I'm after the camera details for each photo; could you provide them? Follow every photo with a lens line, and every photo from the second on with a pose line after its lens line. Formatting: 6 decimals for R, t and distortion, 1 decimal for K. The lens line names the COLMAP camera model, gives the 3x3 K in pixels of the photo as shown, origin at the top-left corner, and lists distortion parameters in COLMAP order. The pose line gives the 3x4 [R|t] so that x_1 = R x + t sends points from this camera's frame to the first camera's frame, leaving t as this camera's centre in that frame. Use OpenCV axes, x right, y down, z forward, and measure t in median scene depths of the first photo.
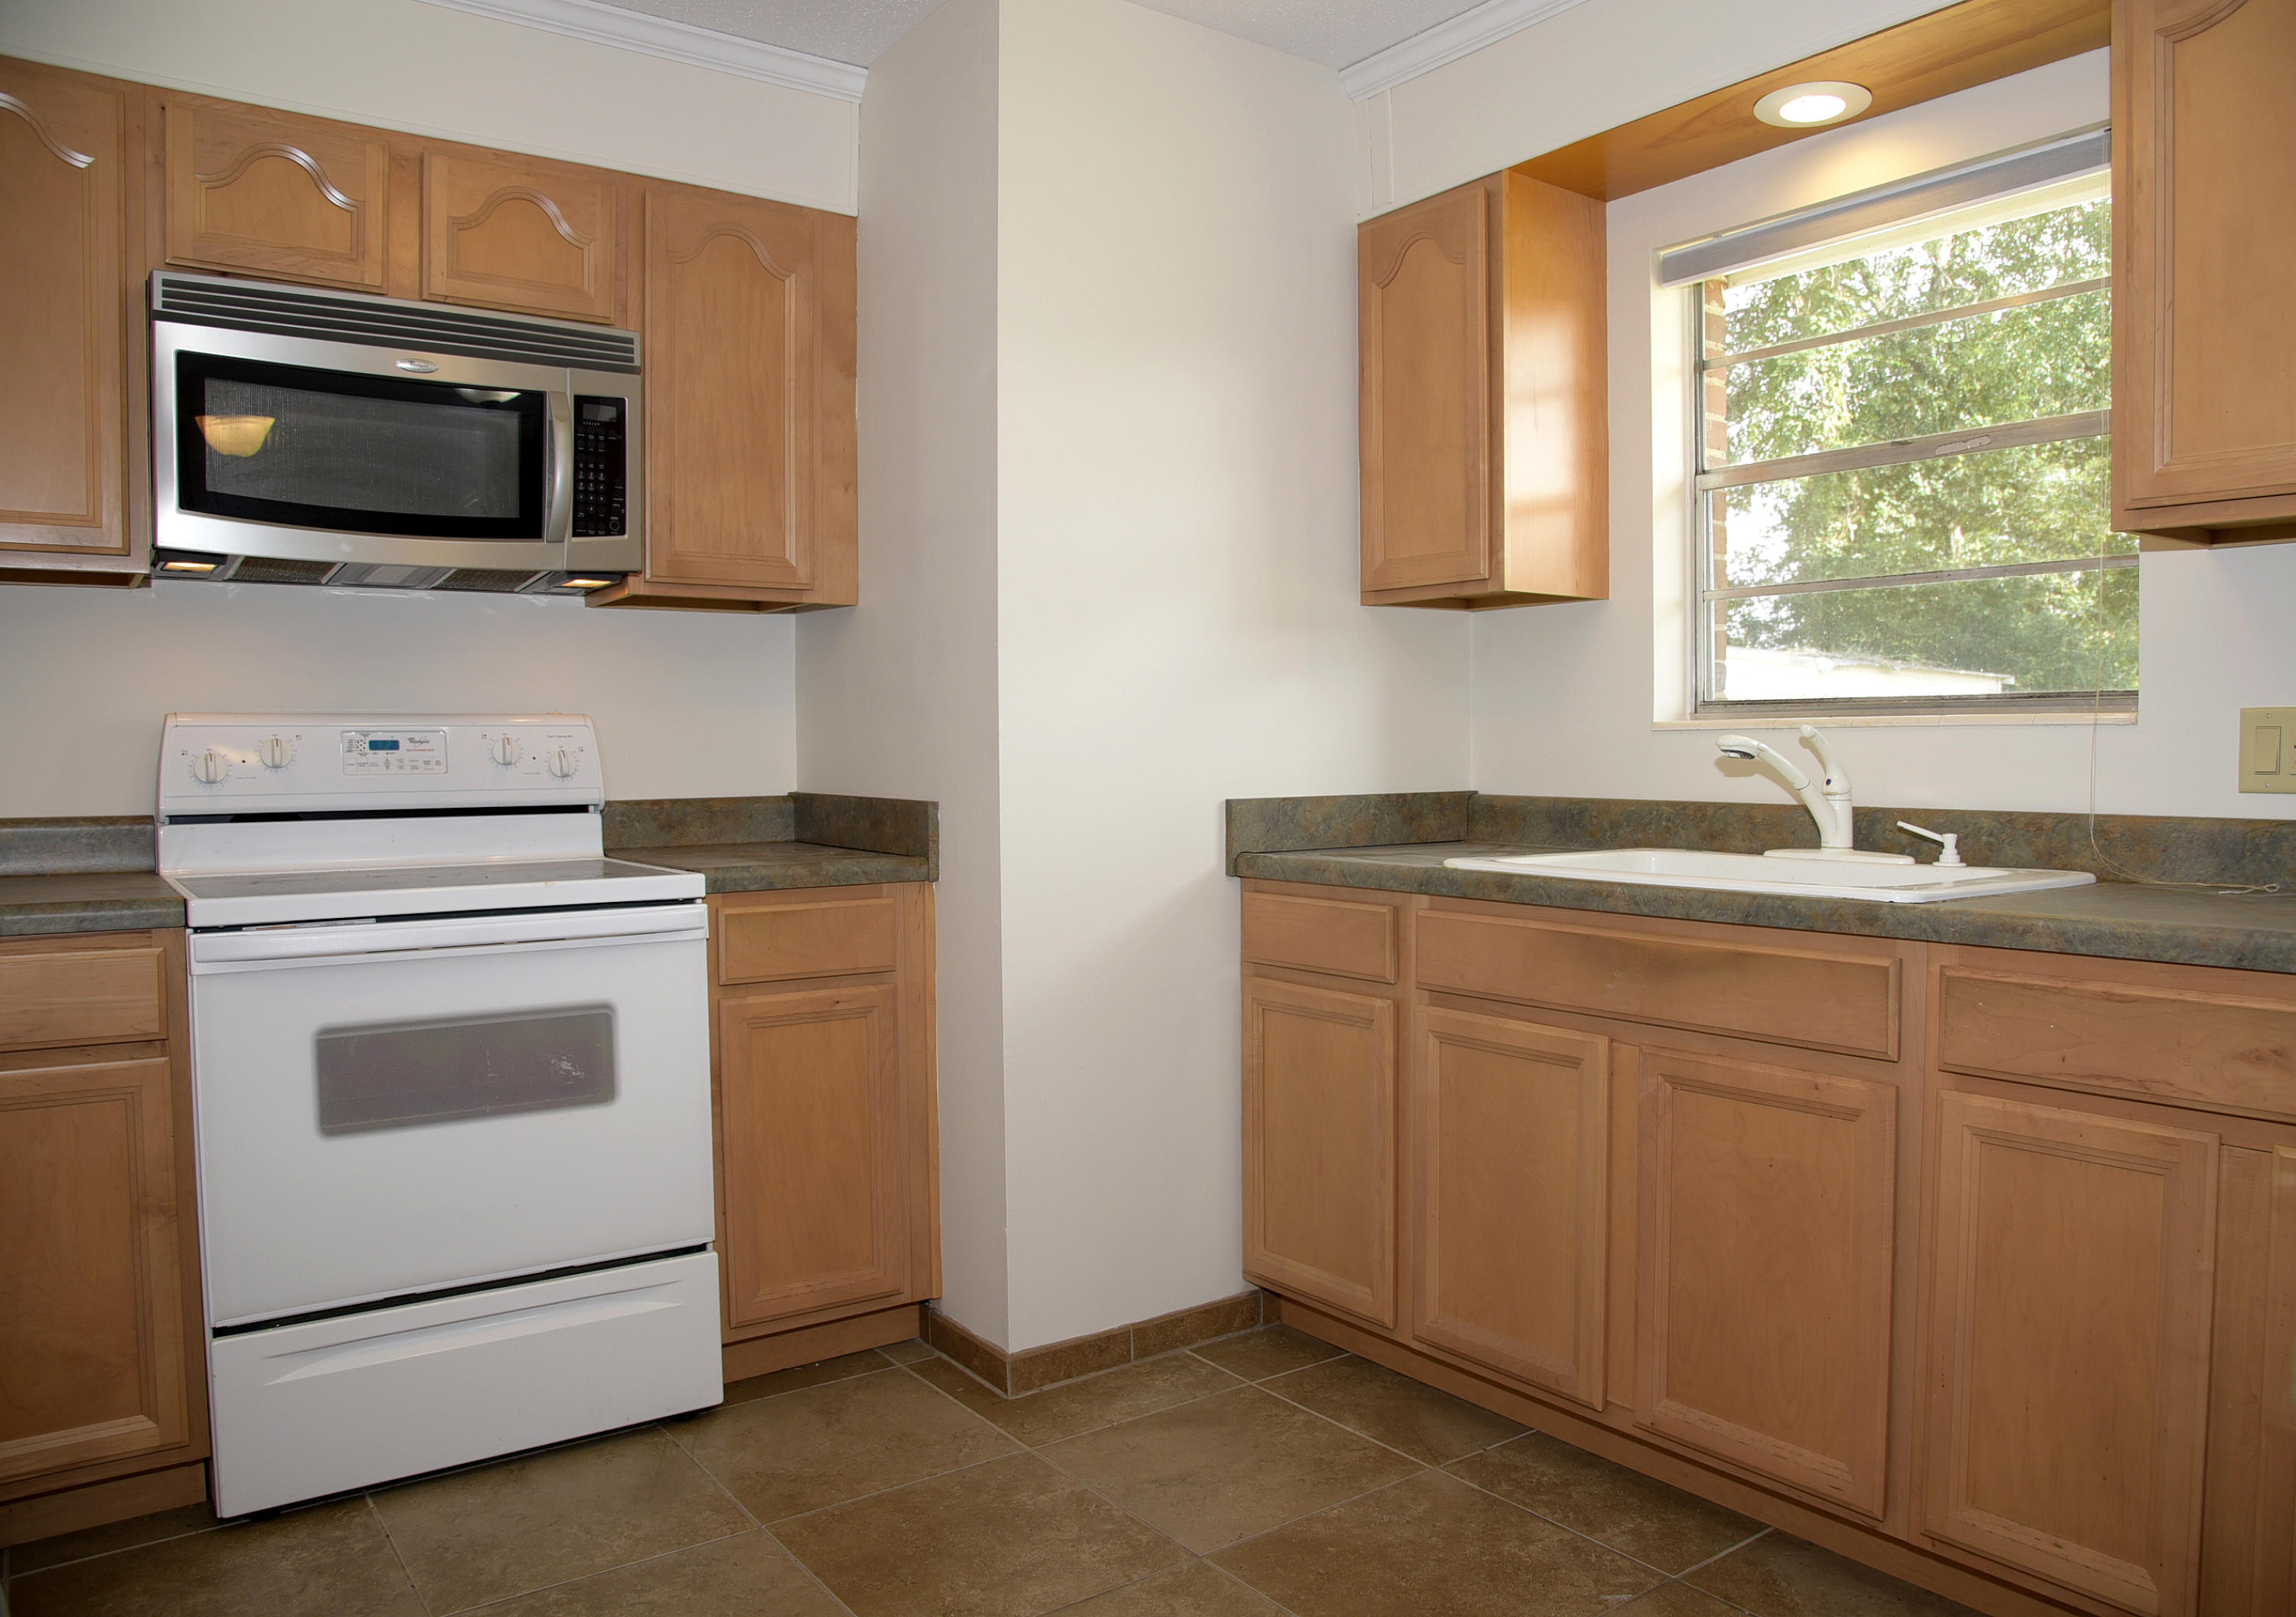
lens RADIAL K [[1681.5, 0, 1148.0], [0, 1681.5, 808.5], [0, 0, 1]] dist [-0.071289, -0.000254]
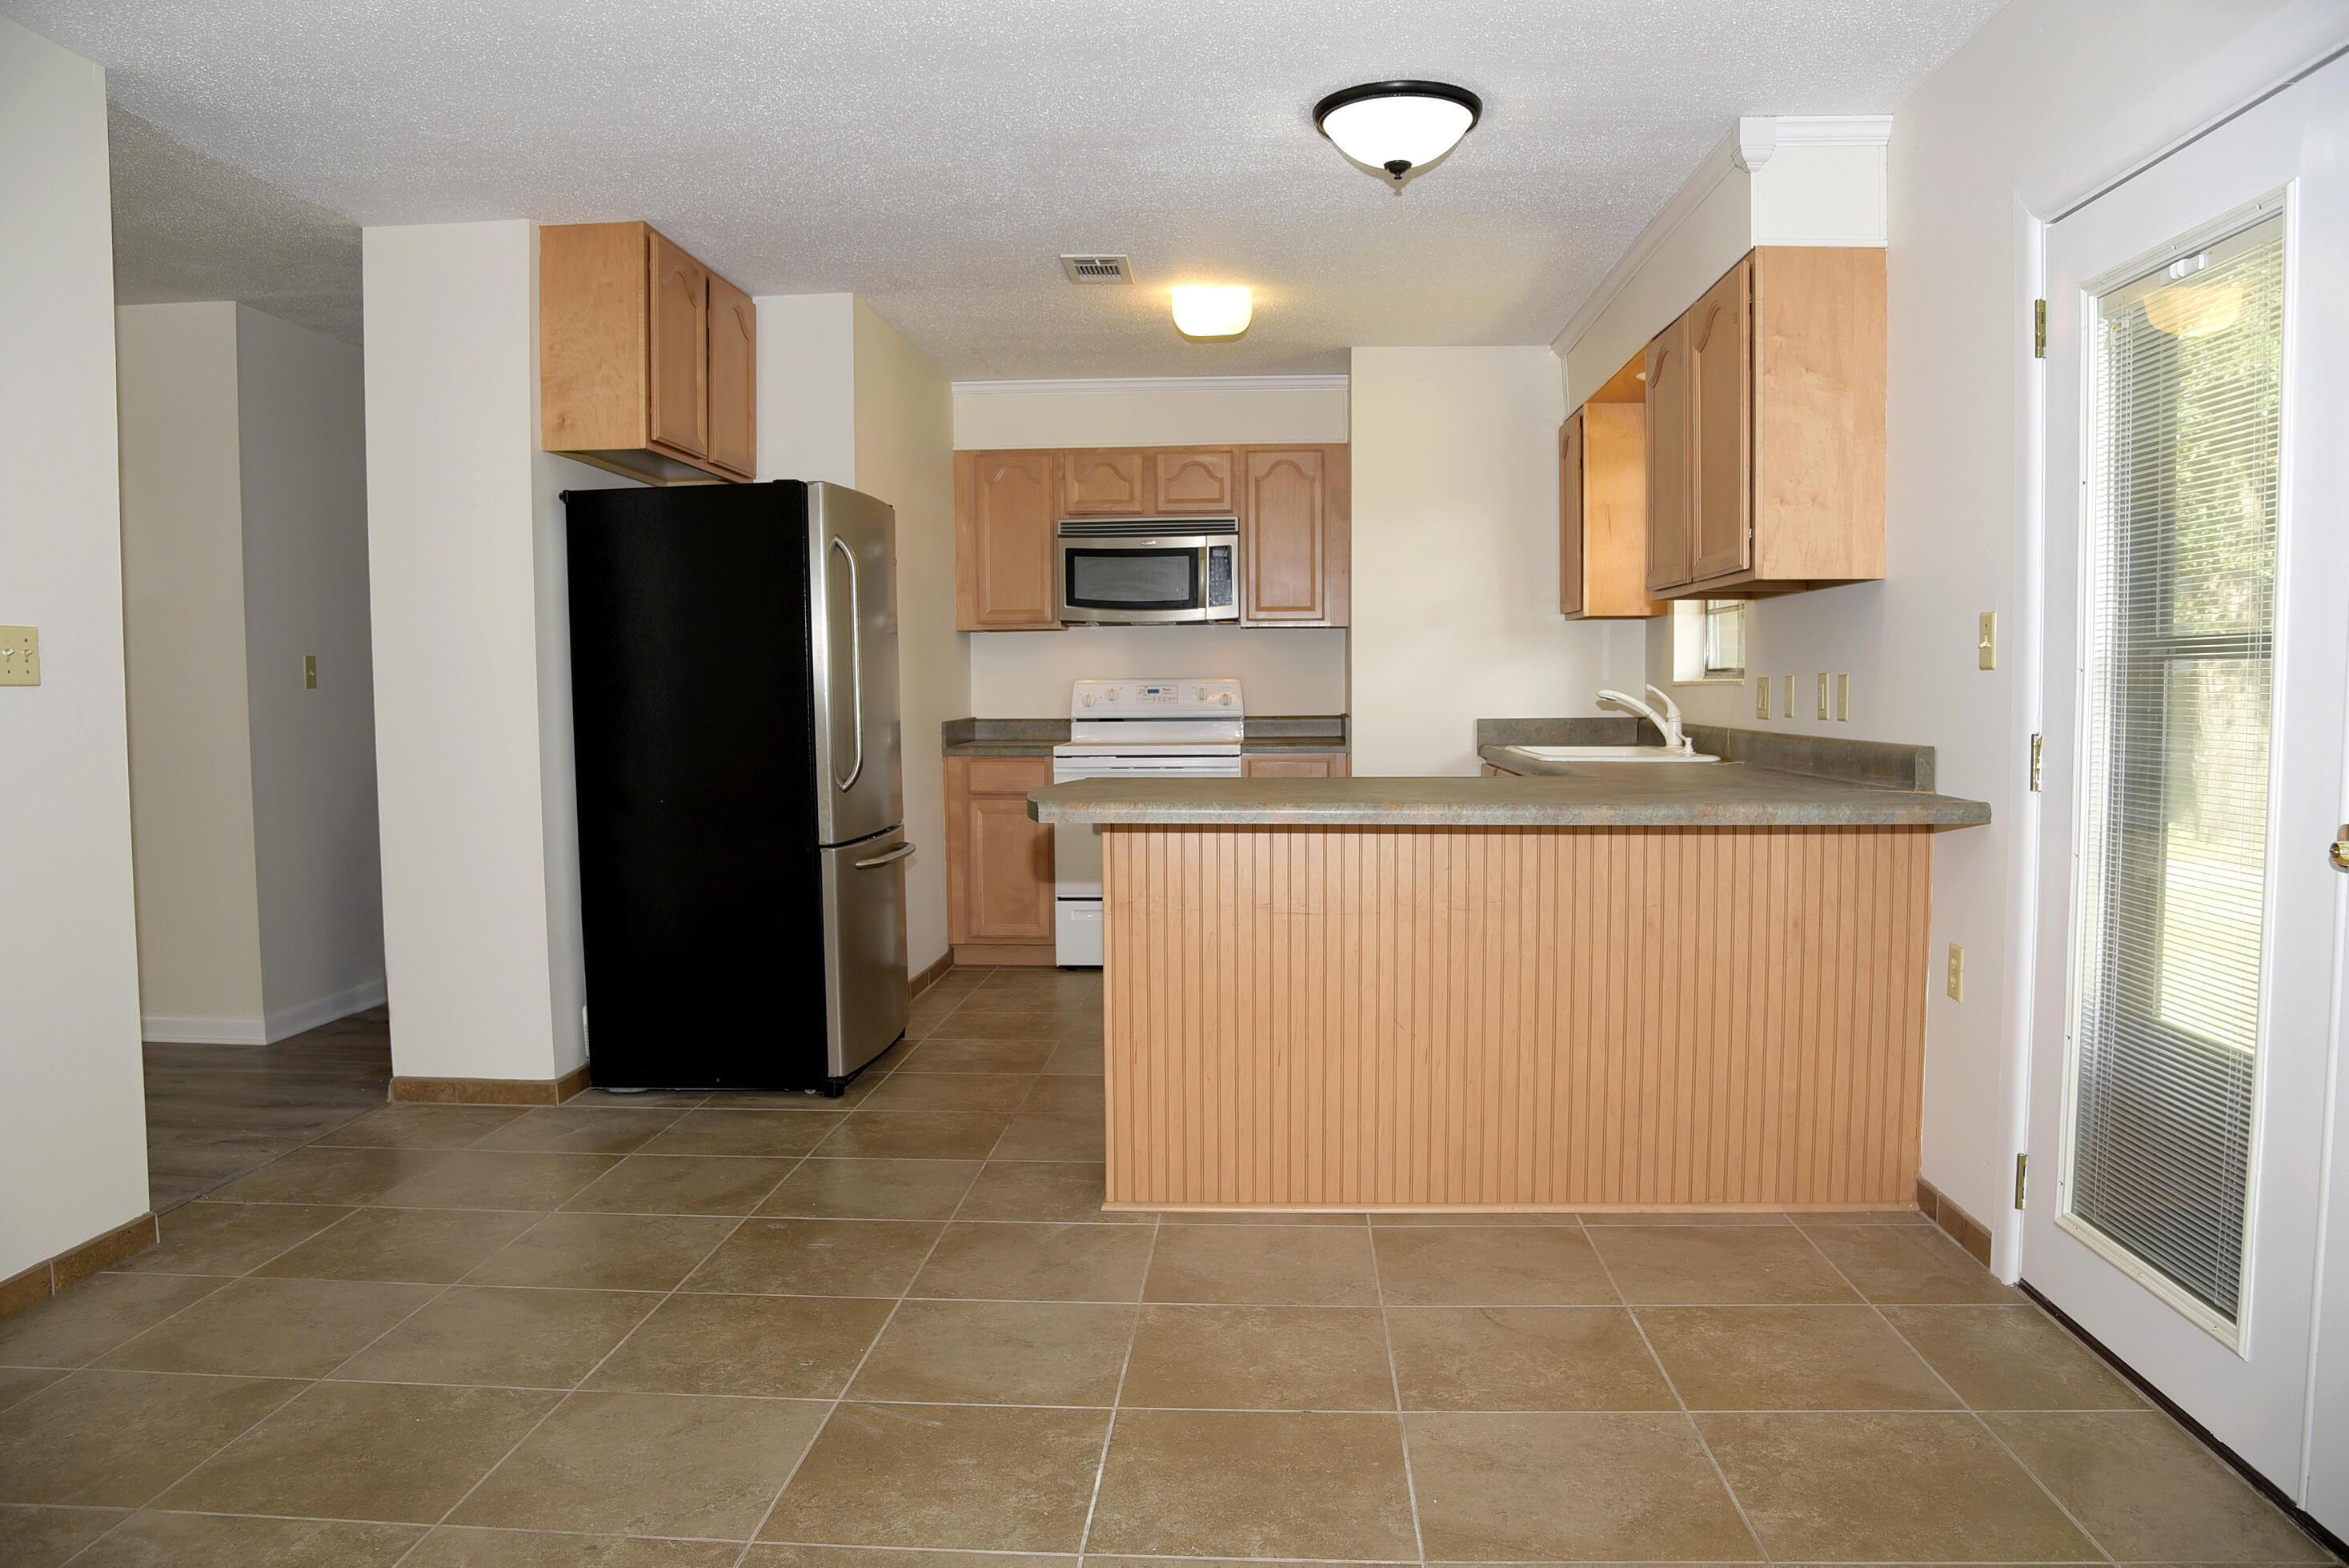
lens RADIAL K [[1611.2, 0, 1174.5], [0, 1611.2, 784.0], [0, 0, 1]] dist [-0.082895, 0.000627]
pose [[0.770895, 0.038314, -0.635809, 1.247601], [-0.016187, 0.999045, 0.040577, 0.001974], [0.636757, -0.020989, 0.770779, -0.945955]]
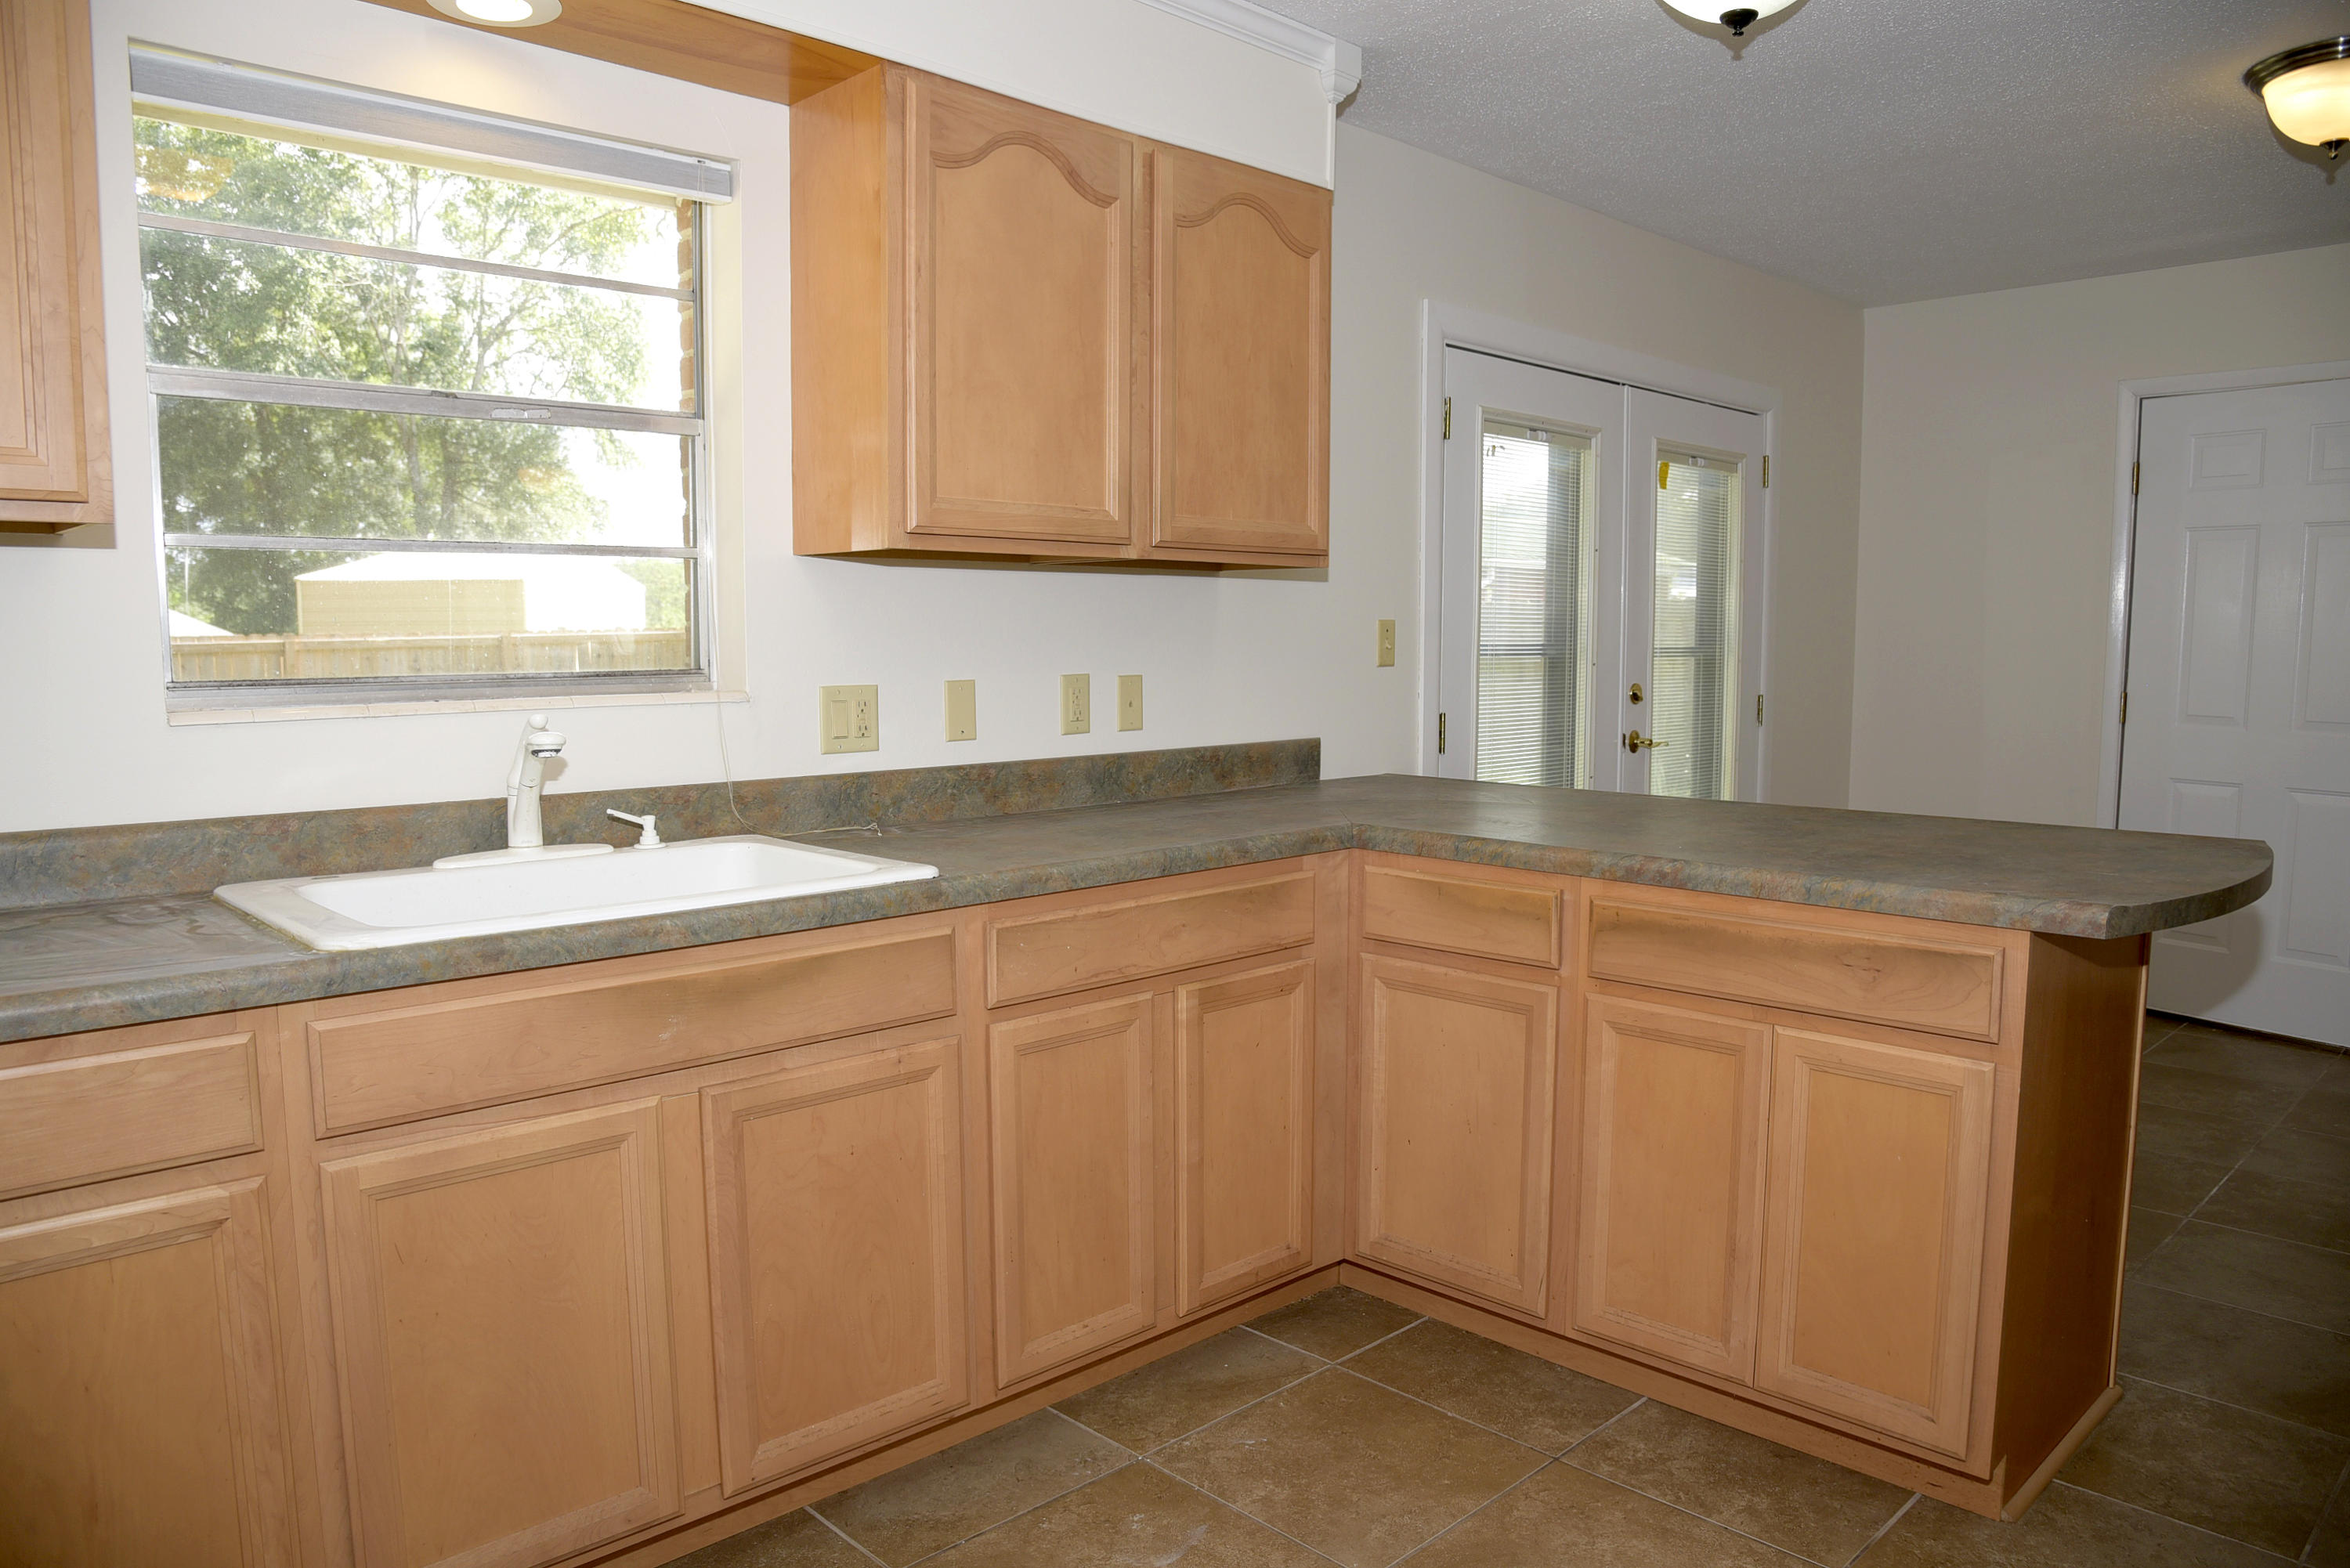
lens RADIAL K [[1611.7, 0, 1175.0], [0, 1611.7, 784.0], [0, 0, 1]] dist [-0.082895, 0.000627]
pose [[-0.149136, -0.091537, 0.984571, -0.524651], [0.035513, 0.994568, 0.097846, -0.087674], [-0.988179, 0.049558, -0.145075, 0.809867]]
